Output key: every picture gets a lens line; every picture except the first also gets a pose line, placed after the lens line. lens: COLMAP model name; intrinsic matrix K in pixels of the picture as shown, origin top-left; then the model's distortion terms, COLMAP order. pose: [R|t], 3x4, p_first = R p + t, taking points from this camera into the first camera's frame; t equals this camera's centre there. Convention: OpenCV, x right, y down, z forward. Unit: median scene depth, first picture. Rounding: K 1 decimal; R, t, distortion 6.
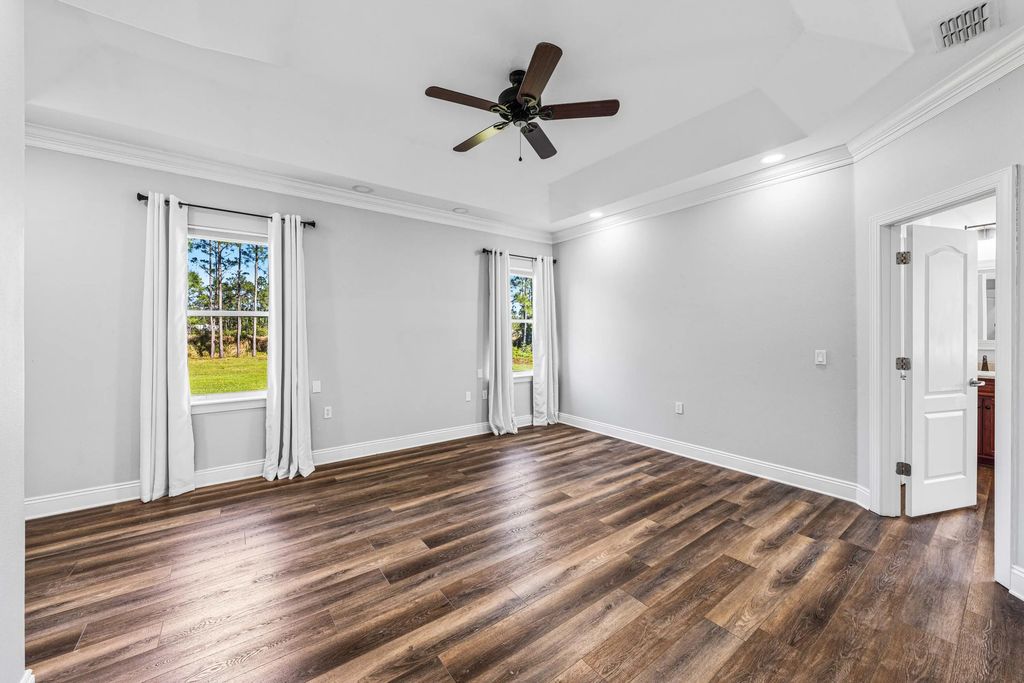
lens RADIAL K [[389.1, 0, 503.1], [0, 389.1, 334.4], [0, 0, 1]] dist [-0.003608, 0.000118]
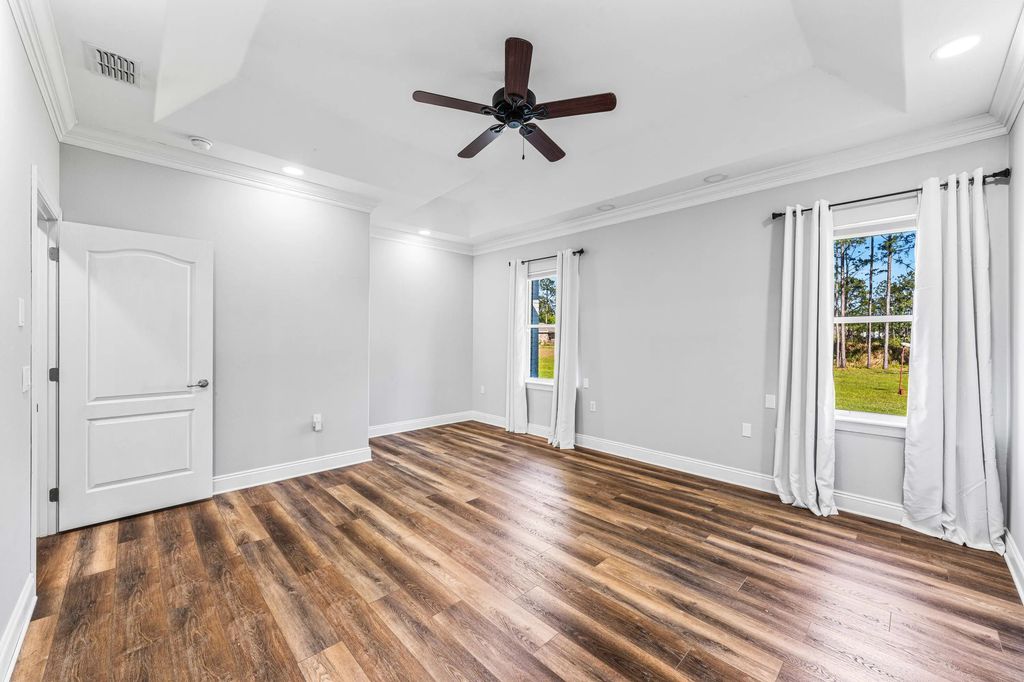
lens RADIAL K [[403.9, 0, 520.0], [0, 403.9, 340.5], [0, 0, 1]] dist [-0.000057, -0.000515]
pose [[0.123899, 0.006433, -0.992274, 0.916520], [-0.011124, 0.999925, 0.005094, -0.004701], [0.992232, 0.010407, 0.123961, 0.775401]]
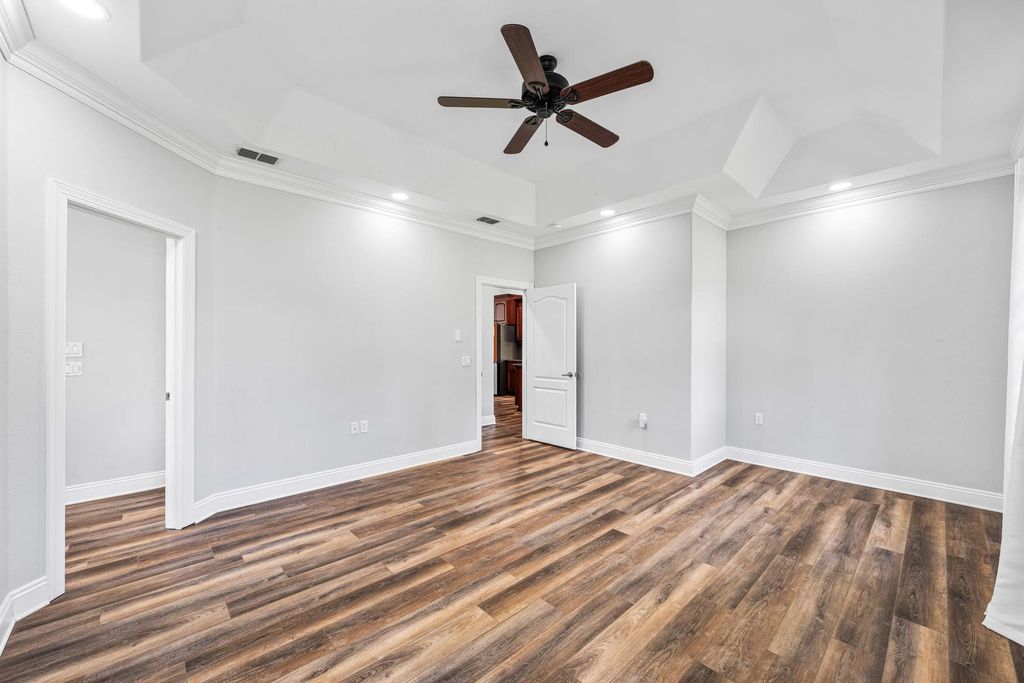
lens RADIAL K [[389.1, 0, 485.4], [0, 389.1, 344.1], [0, 0, 1]] dist [-0.003608, 0.000118]
pose [[-0.998439, -0.001366, -0.055841, 0.202730], [-0.001634, 0.999987, 0.004756, -0.007979], [0.055834, 0.004839, -0.998428, 1.651191]]
